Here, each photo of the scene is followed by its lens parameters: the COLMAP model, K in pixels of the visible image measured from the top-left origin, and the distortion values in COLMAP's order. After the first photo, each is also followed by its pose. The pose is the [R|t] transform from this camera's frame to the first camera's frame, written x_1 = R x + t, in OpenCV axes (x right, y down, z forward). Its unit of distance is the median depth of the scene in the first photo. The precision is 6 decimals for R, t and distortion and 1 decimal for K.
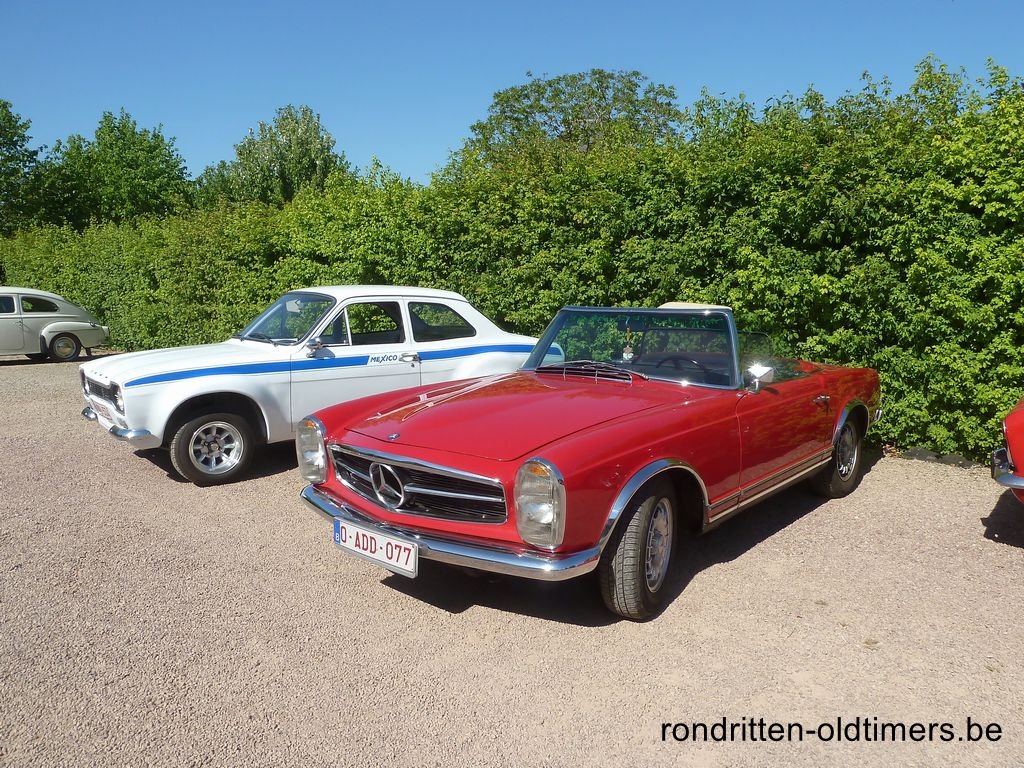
lens RADIAL K [[749.7, 0, 512.0], [0, 749.7, 384.0], [0, 0, 1]] dist [-0.071953, 0.062464]
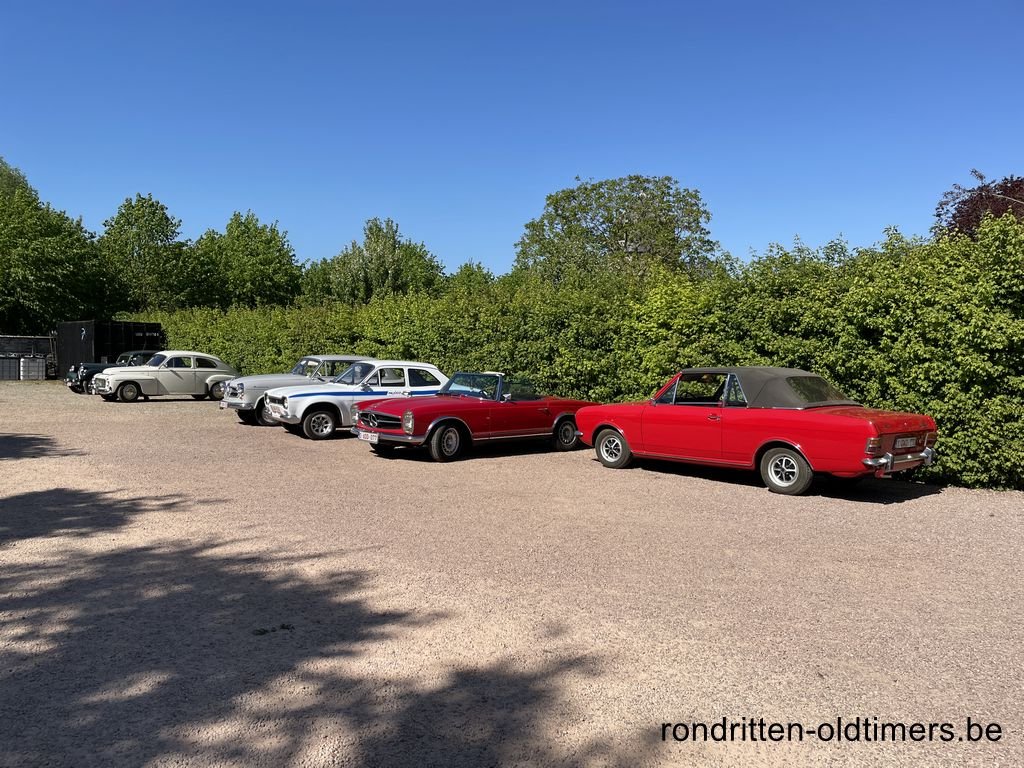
lens RADIAL K [[859.0, 0, 512.0], [0, 859.0, 384.0], [0, 0, 1]] dist [0.106977, -0.154648]
pose [[0.989723, 0.029249, -0.139971, 0.415797], [-0.042168, 0.995027, -0.090244, 0.121267], [0.136635, 0.095219, 0.986035, -1.165662]]
